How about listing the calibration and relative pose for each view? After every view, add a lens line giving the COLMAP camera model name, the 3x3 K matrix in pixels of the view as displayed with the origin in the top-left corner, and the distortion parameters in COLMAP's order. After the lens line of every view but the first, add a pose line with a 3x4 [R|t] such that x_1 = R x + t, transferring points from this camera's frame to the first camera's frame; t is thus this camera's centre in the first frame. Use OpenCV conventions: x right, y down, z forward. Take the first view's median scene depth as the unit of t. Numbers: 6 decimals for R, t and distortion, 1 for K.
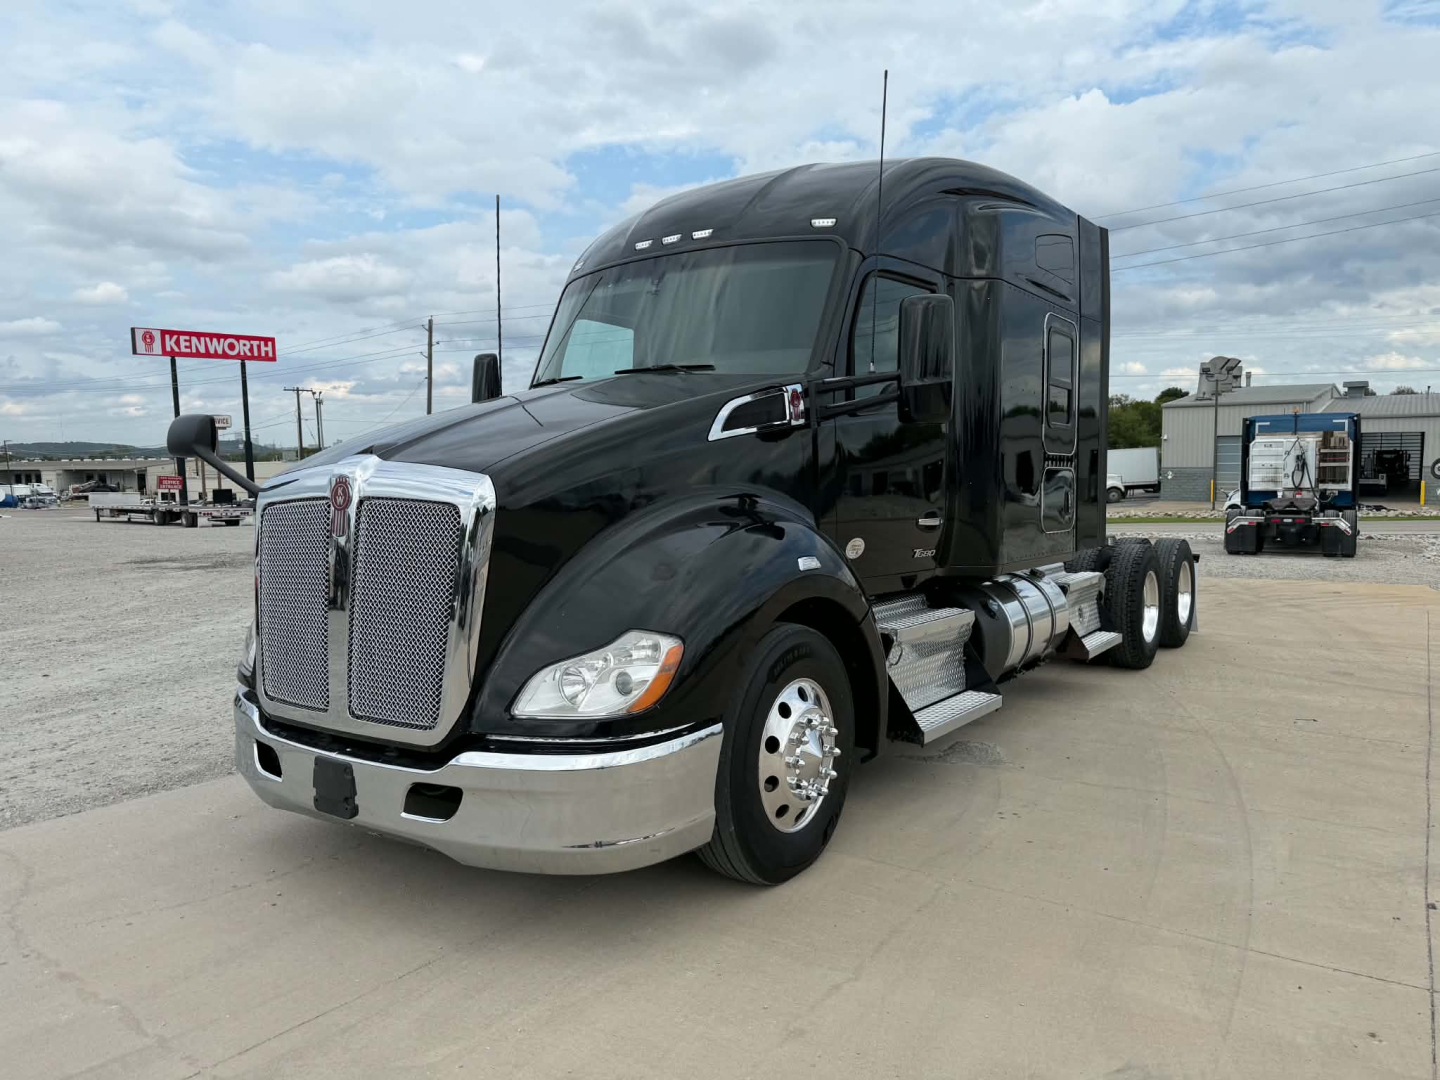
lens RADIAL K [[1063.1, 0, 676.8], [0, 1063.1, 542.1], [0, 0, 1]] dist [0.008749, 0.001722]
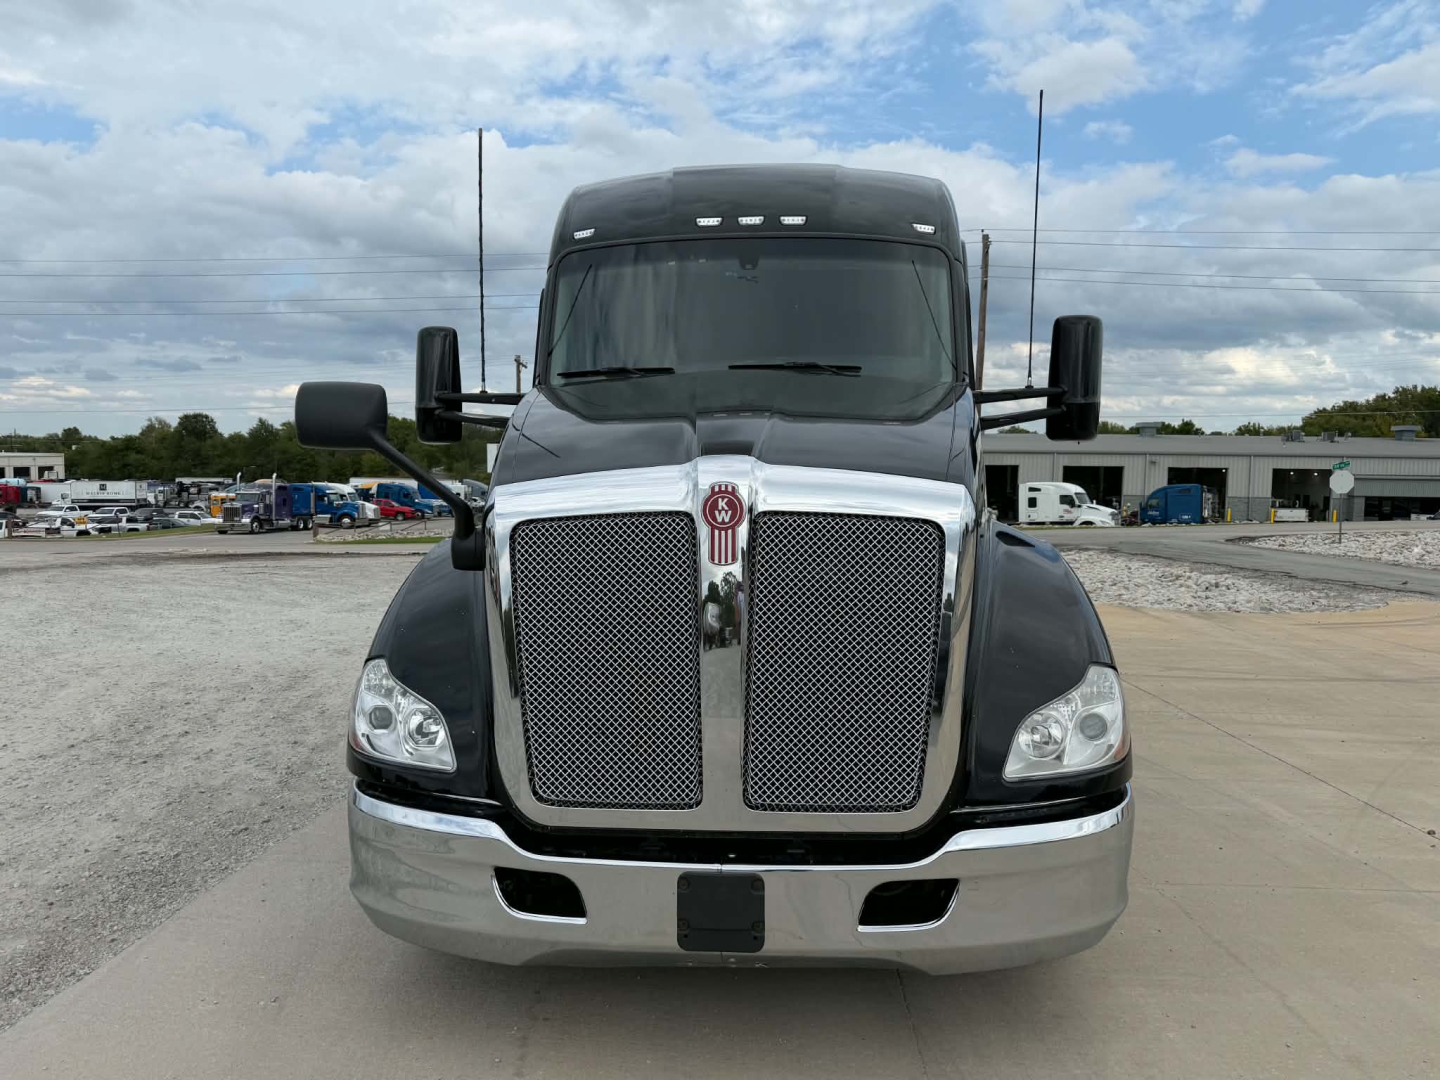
lens RADIAL K [[1063.1, 0, 676.8], [0, 1063.1, 542.1], [0, 0, 1]] dist [0.008749, 0.001722]
pose [[0.839062, -0.013982, 0.543856, -0.416922], [0.021994, 0.999724, -0.008231, -0.009220], [-0.543591, 0.018868, 0.839138, 0.228343]]
